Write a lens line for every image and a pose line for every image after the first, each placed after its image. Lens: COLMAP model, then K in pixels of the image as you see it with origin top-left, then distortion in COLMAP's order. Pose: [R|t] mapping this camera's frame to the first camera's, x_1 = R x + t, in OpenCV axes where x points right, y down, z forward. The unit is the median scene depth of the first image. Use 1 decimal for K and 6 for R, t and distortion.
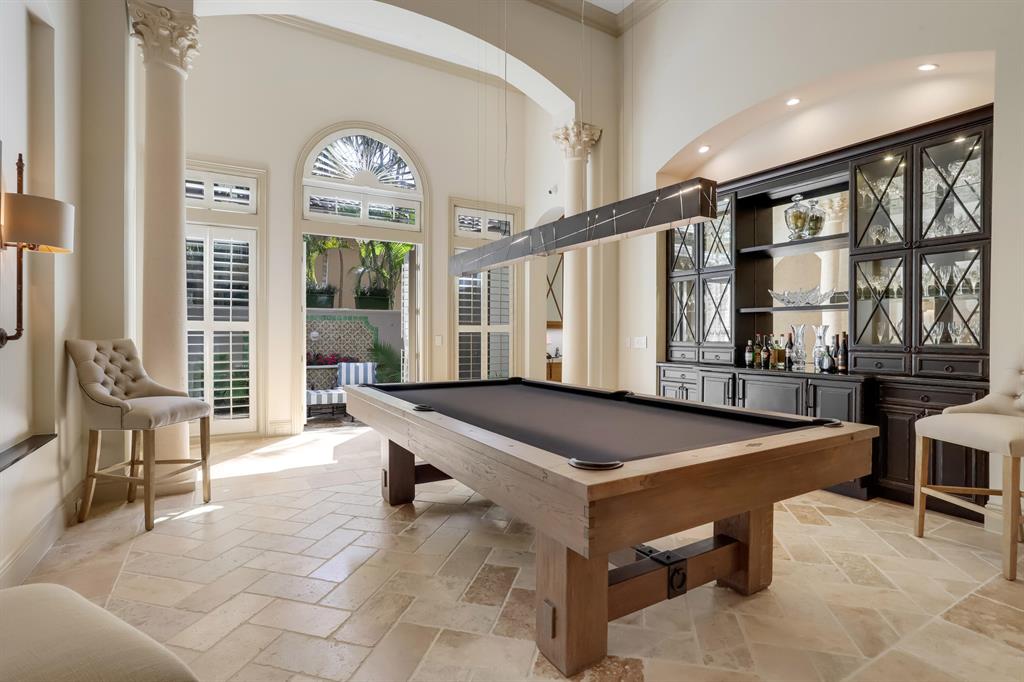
lens RADIAL K [[497.2, 0, 511.3], [0, 497.2, 337.6], [0, 0, 1]] dist [-0.001749, -0.000067]
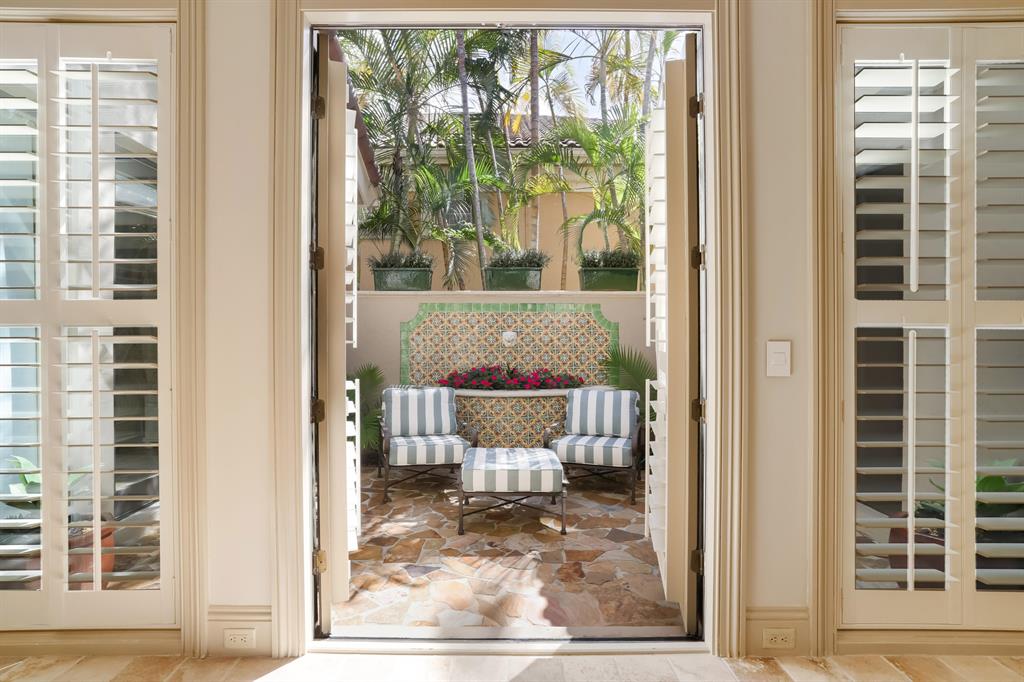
lens RADIAL K [[497.2, 0, 511.5], [0, 497.2, 336.5], [0, 0, 1]] dist [-0.001749, -0.000067]
pose [[0.864939, -0.003318, -0.501866, -0.132016], [0.002409, 0.999994, -0.002459, -0.005485], [0.501872, 0.000918, 0.864942, 0.665696]]
